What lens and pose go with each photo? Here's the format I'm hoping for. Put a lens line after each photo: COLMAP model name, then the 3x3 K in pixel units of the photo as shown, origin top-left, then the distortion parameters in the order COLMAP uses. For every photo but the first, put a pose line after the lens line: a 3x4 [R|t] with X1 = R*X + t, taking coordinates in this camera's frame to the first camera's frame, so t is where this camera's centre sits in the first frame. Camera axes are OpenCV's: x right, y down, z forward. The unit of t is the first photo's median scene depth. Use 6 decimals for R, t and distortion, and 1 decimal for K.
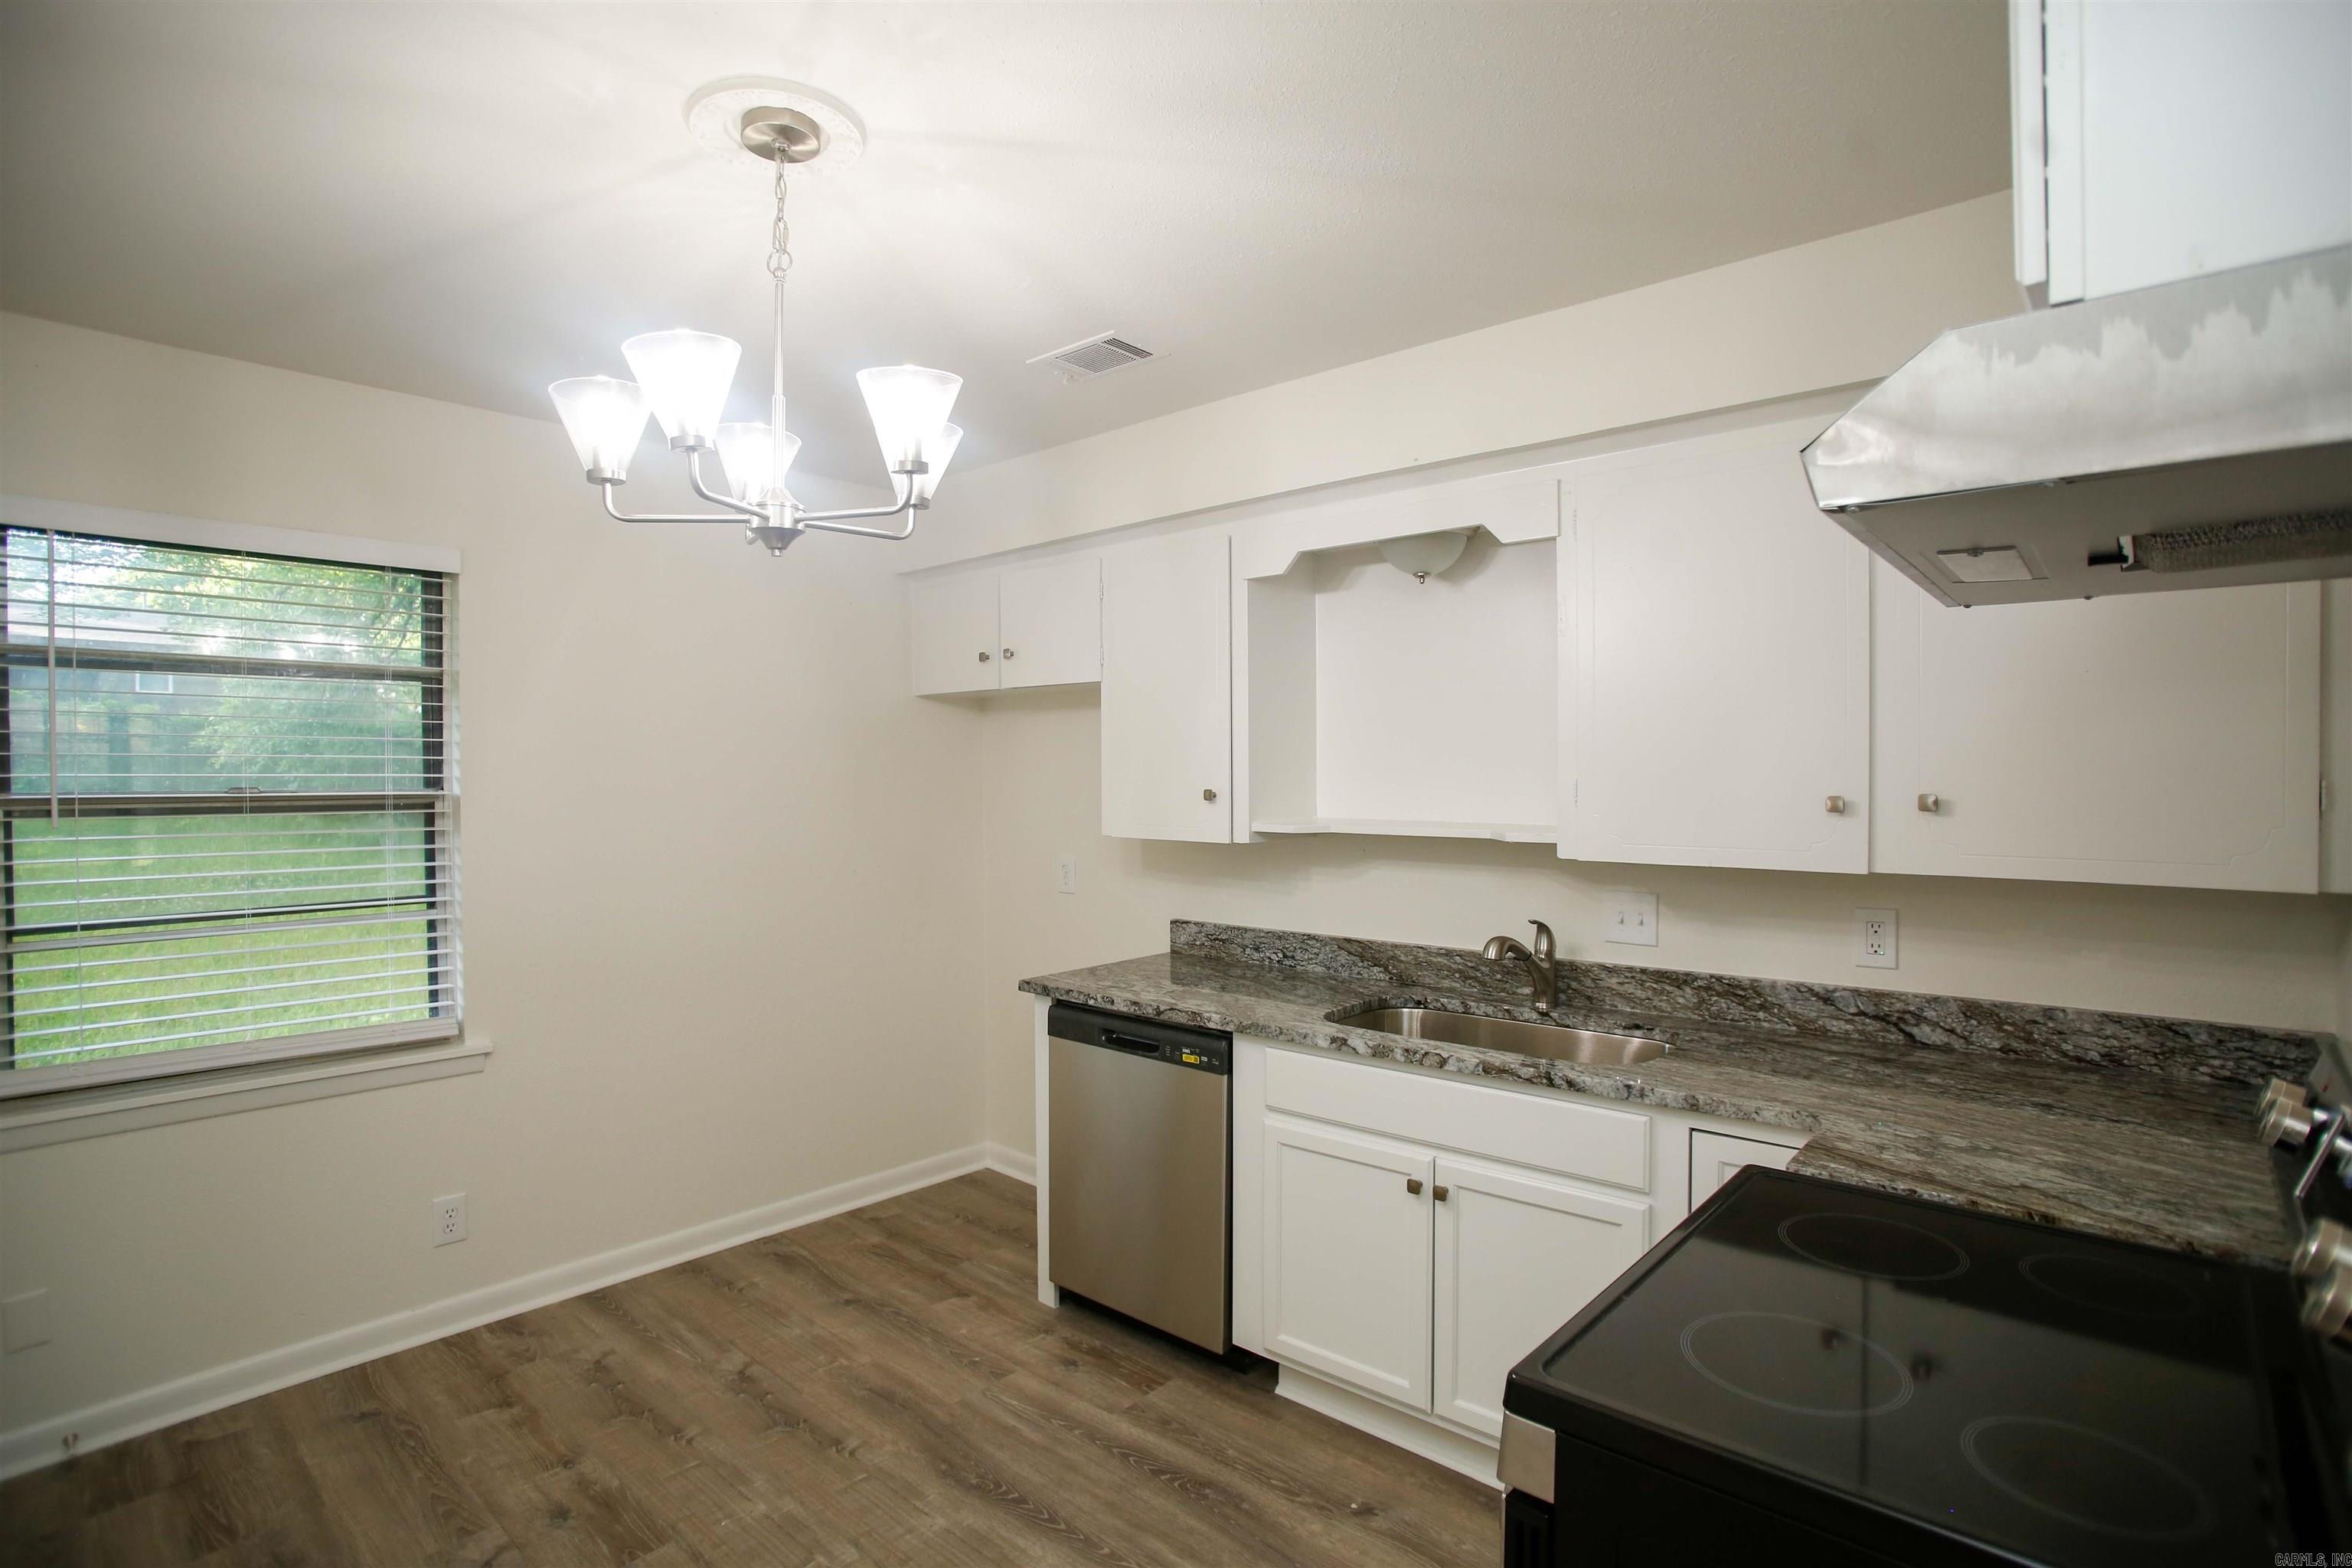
lens RADIAL K [[1143.8, 0, 1171.6], [0, 1143.8, 781.9], [0, 0, 1]] dist [-0.088284, 0.037684]
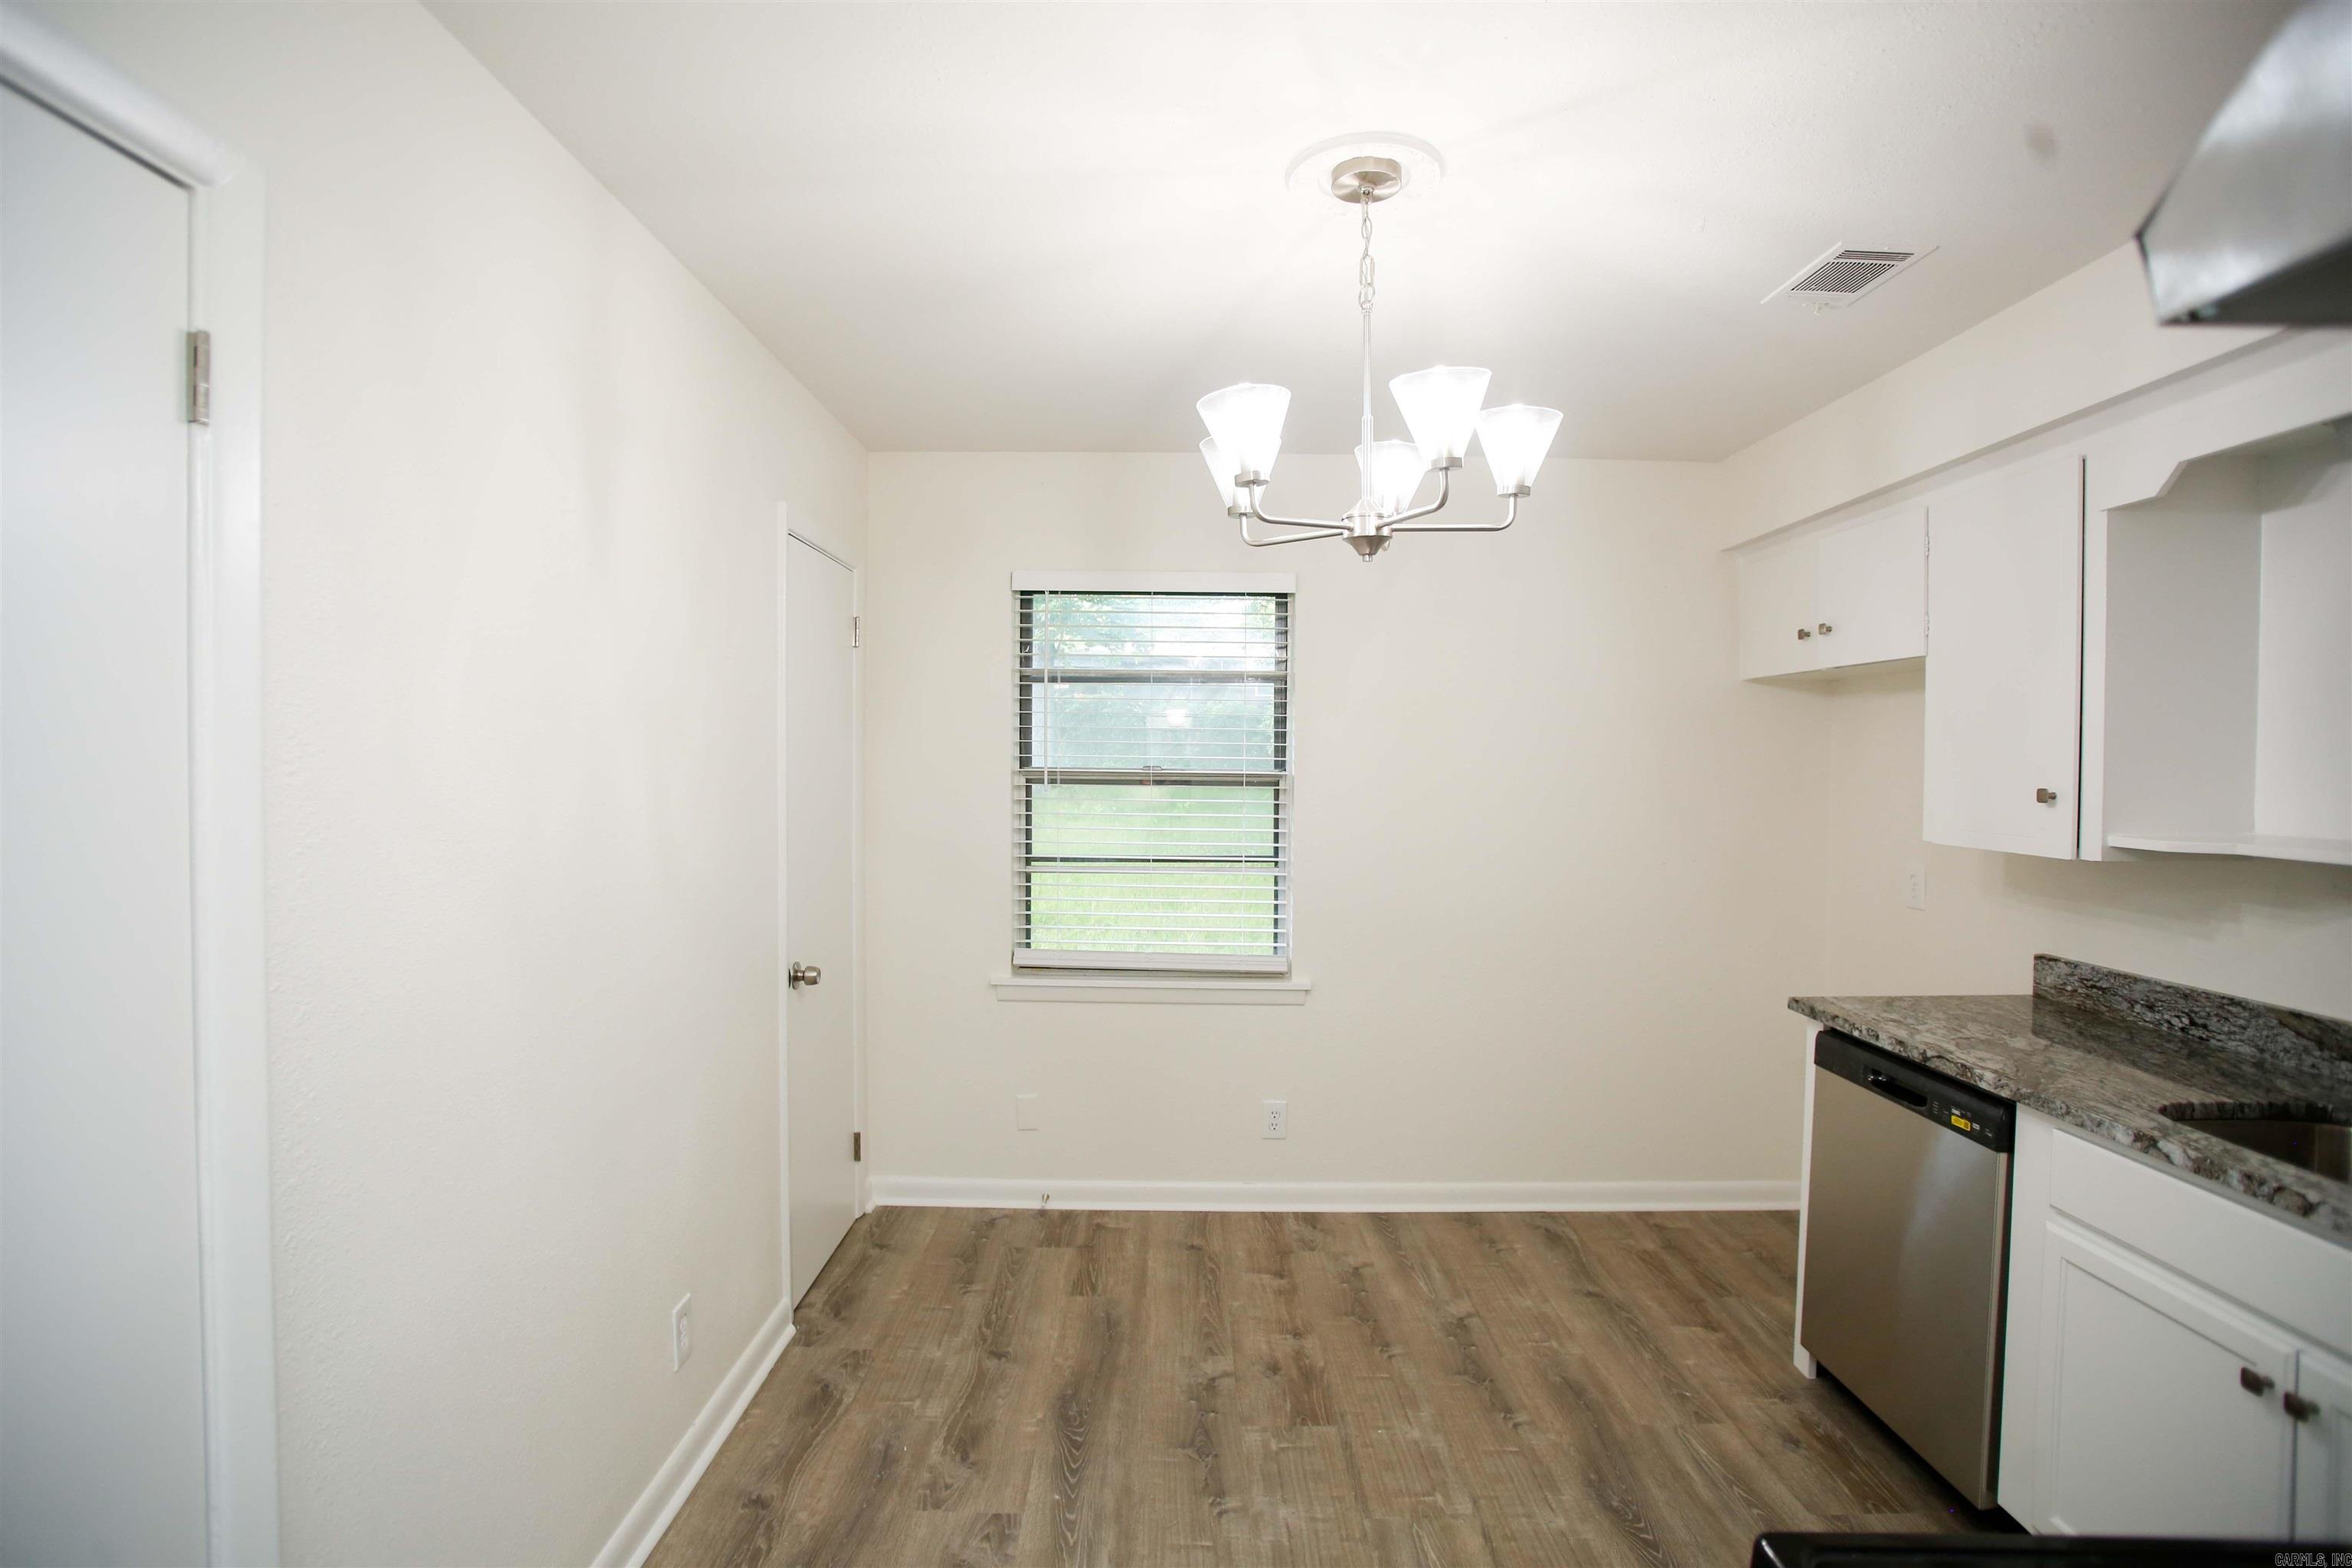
lens RADIAL K [[1150.3, 0, 1176.0], [0, 1150.3, 784.0], [0, 0, 1]] dist [-0.077360, 0.034537]
pose [[0.666306, 0.026033, -0.745224, 0.222280], [-0.018950, 0.999659, 0.017977, 0.001390], [0.745437, 0.002144, 0.666572, 0.065216]]
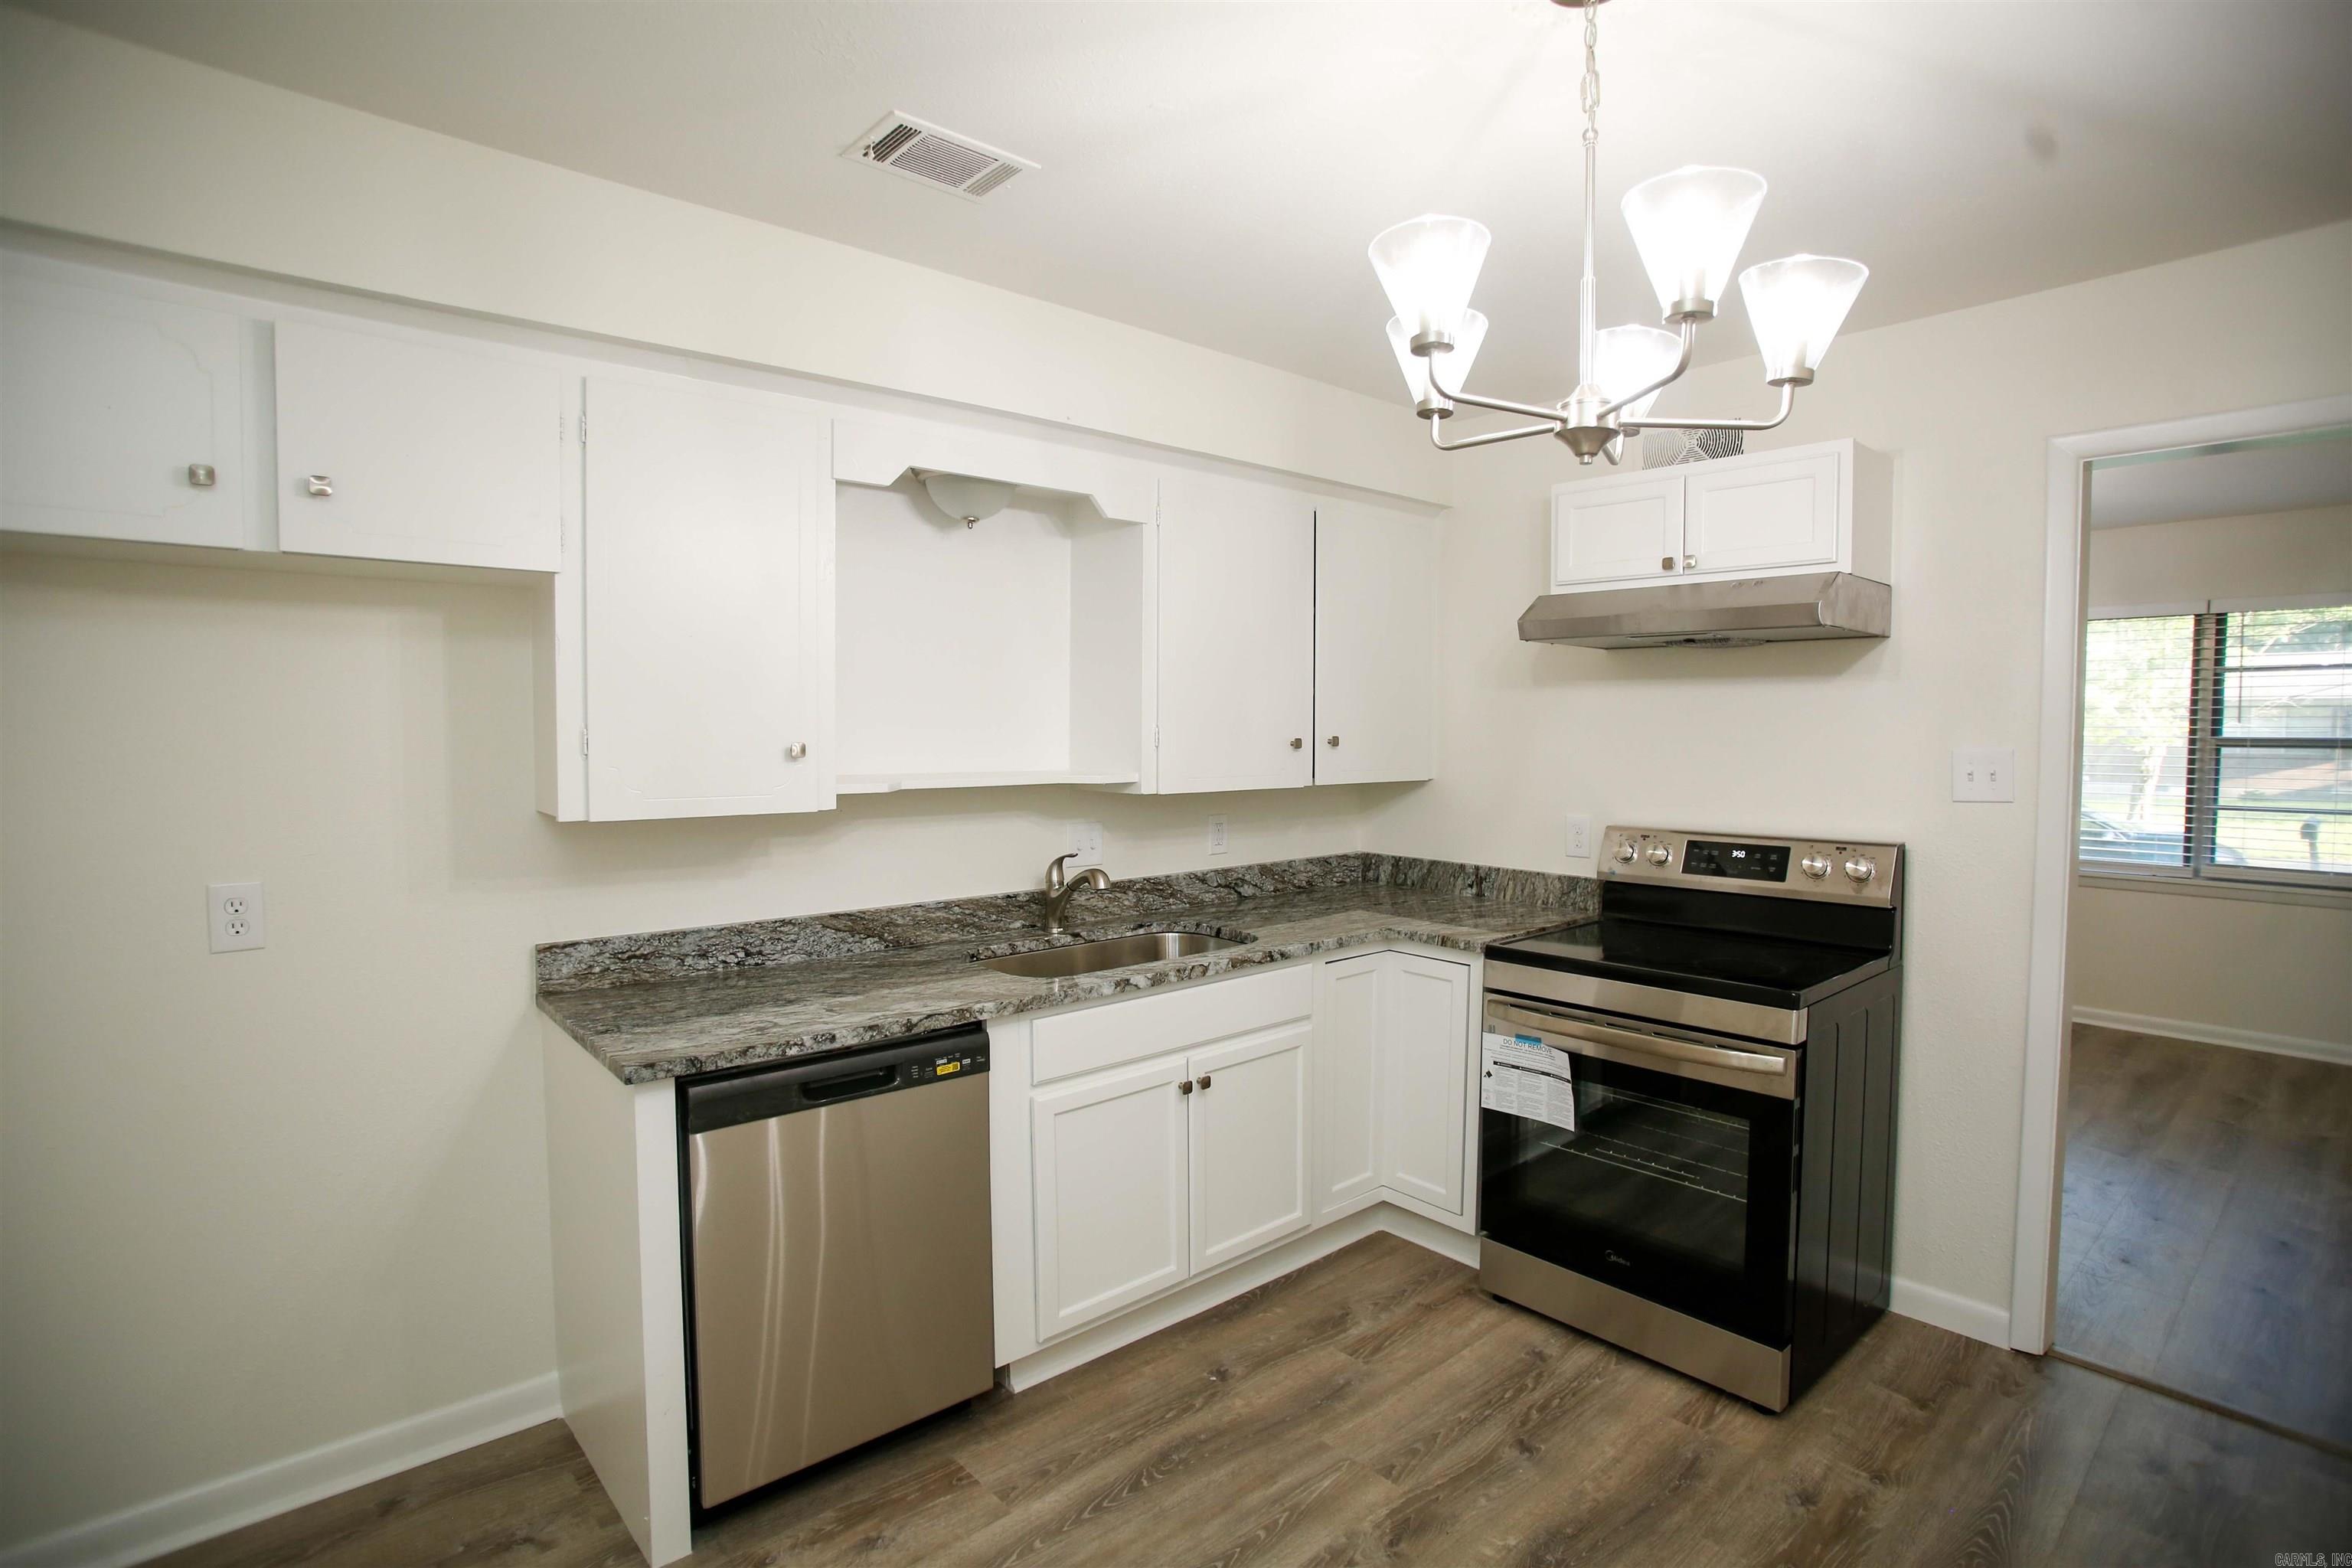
lens RADIAL K [[1143.8, 0, 1171.6], [0, 1143.8, 781.9], [0, 0, 1]] dist [-0.088284, 0.037684]
pose [[0.127229, -0.044357, 0.990881, -0.753738], [0.008016, 0.999013, 0.043692, 0.001808], [-0.991841, 0.002384, 0.127459, 0.723790]]
